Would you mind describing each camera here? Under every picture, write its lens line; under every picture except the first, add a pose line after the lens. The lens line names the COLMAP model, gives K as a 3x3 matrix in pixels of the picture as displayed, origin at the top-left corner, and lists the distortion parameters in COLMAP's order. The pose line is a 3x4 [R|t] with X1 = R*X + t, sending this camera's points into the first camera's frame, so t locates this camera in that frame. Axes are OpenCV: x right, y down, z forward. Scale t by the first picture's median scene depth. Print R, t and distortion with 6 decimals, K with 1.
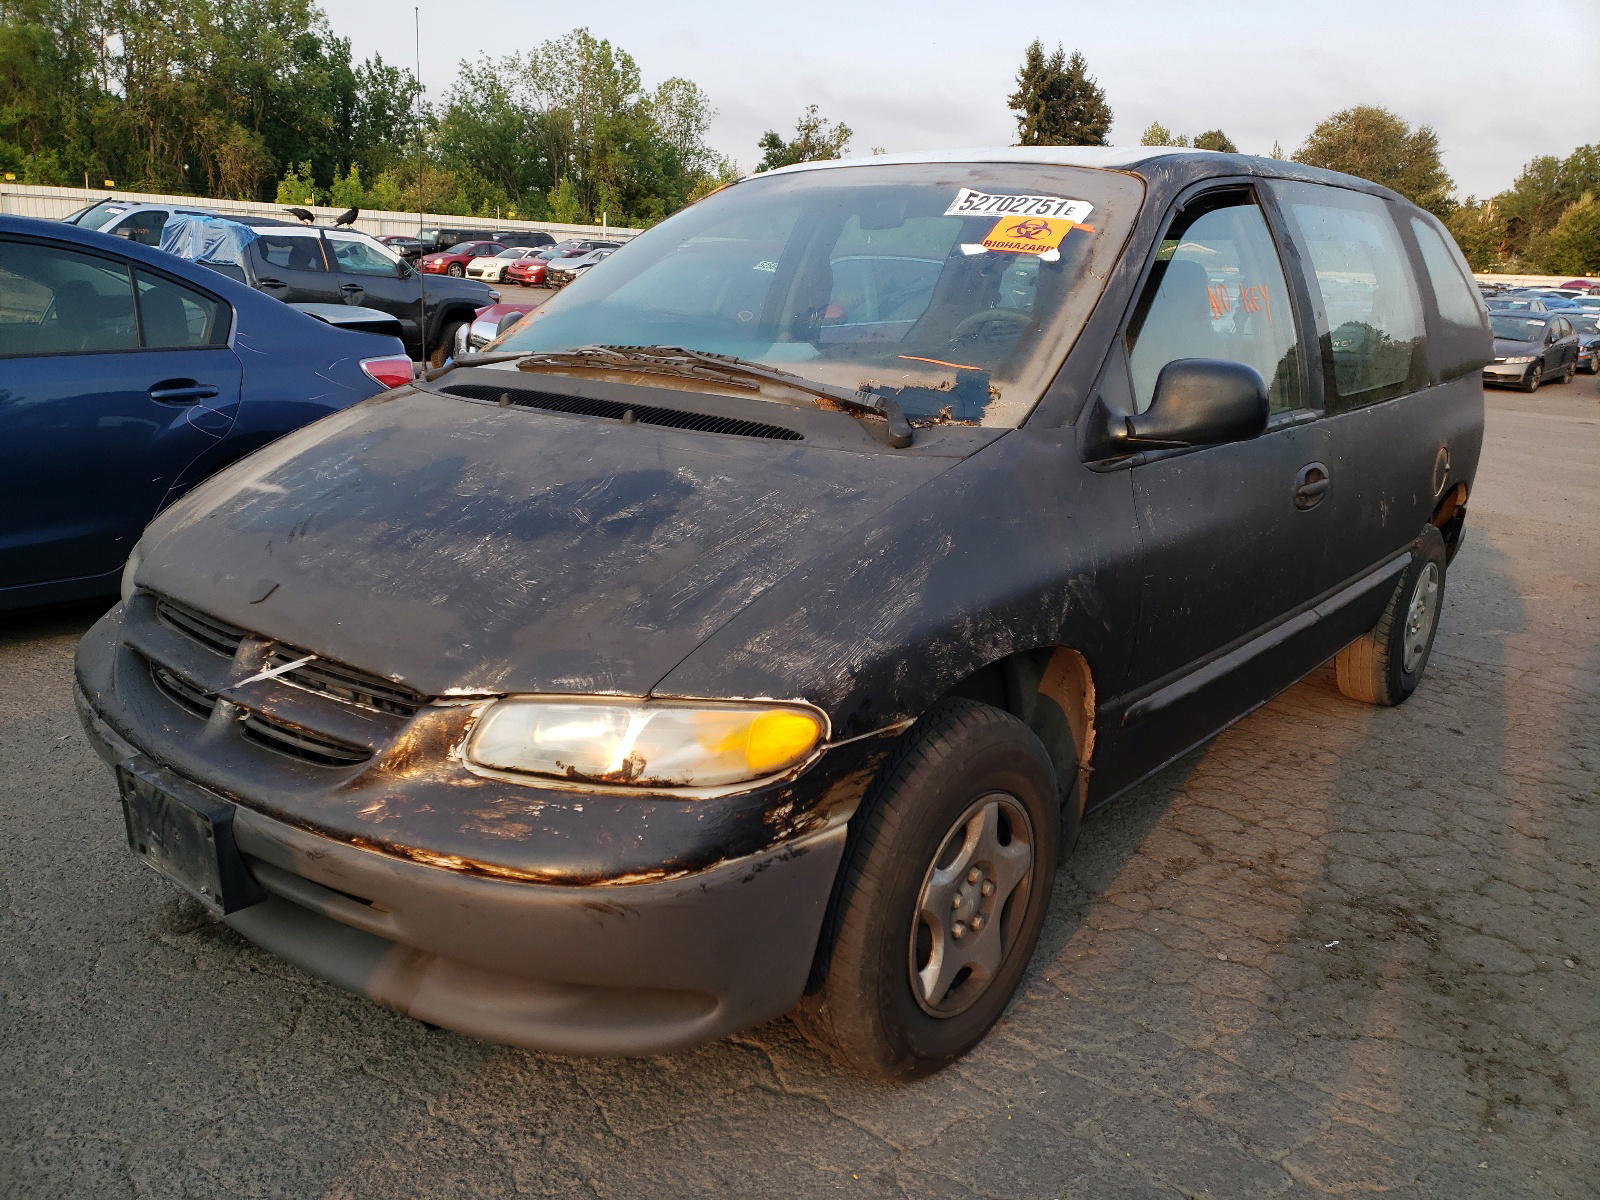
lens RADIAL K [[1214.8, 0, 789.2], [0, 1214.8, 590.1], [0, 0, 1]] dist [0.047395, -0.034216]
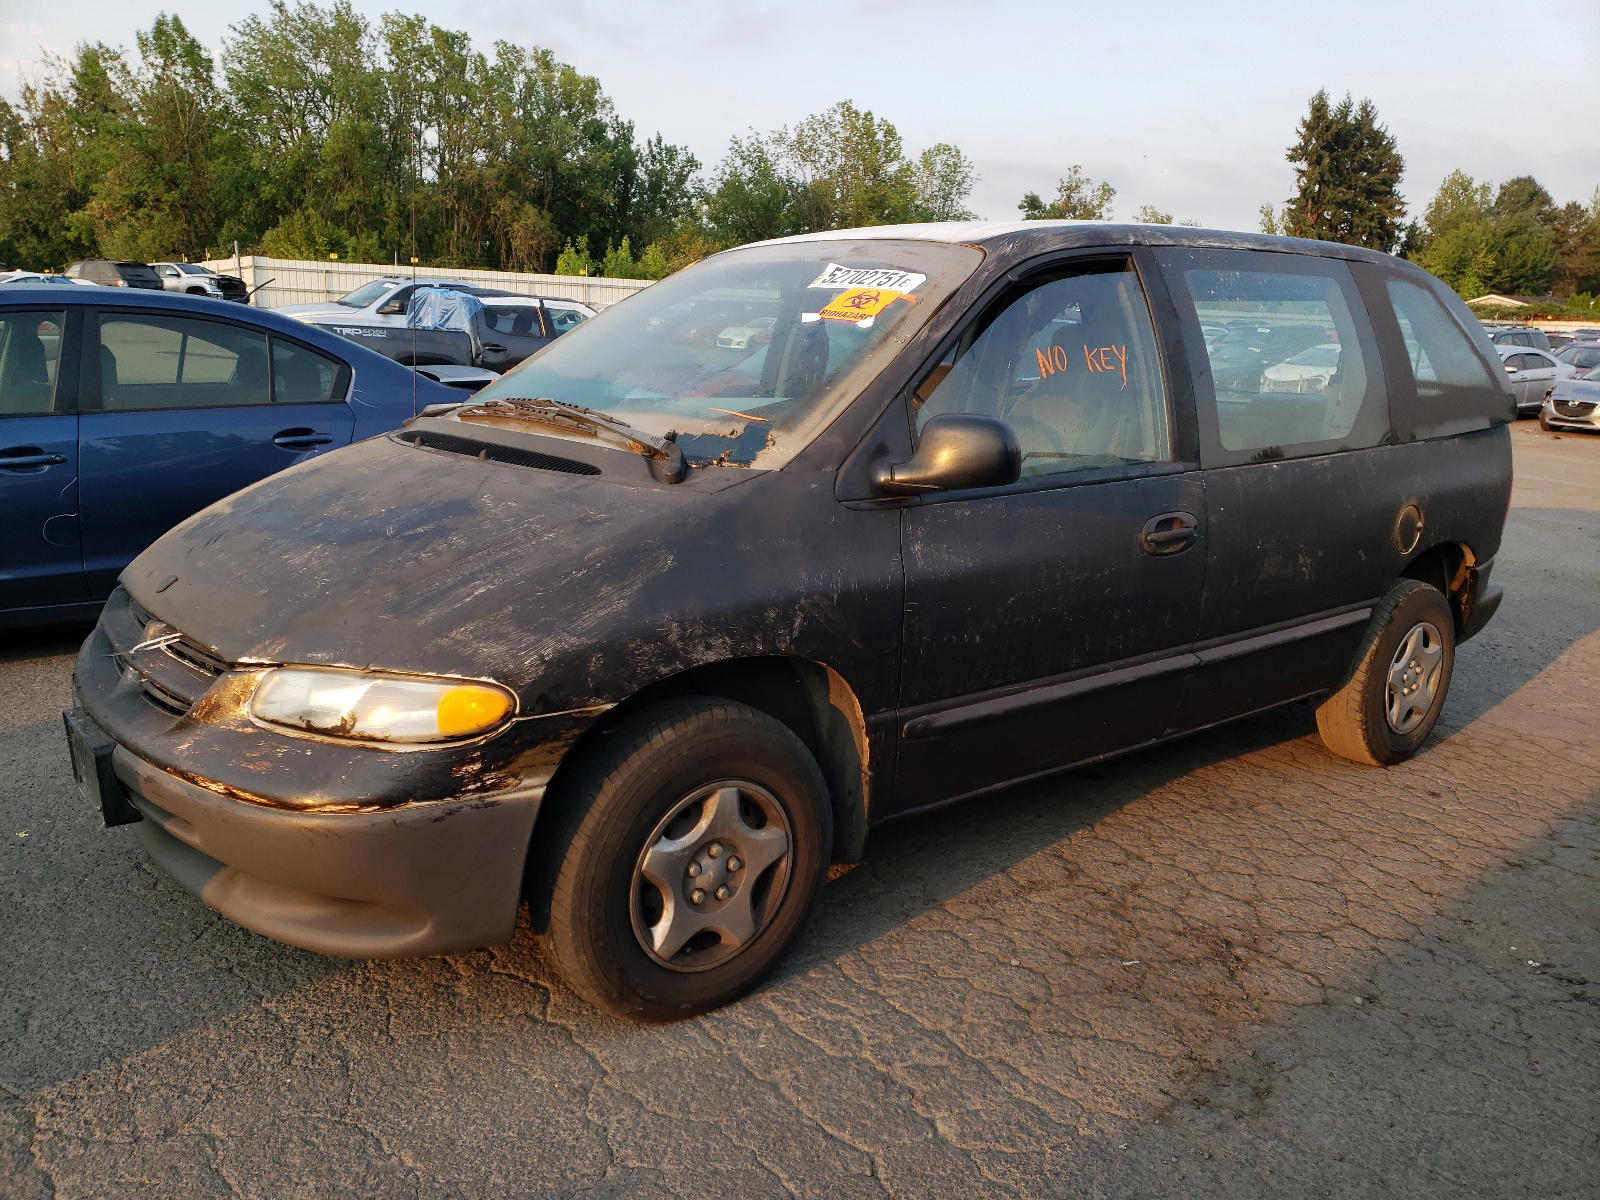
lens RADIAL K [[1214.8, 0, 801.8], [0, 1214.8, 600.4], [0, 0, 1]] dist [0.047395, -0.034216]
pose [[0.979979, 0.035881, -0.195840, 0.397733], [-0.043555, 0.998437, -0.035020, 0.028425], [0.194277, 0.042849, 0.980010, -0.116217]]
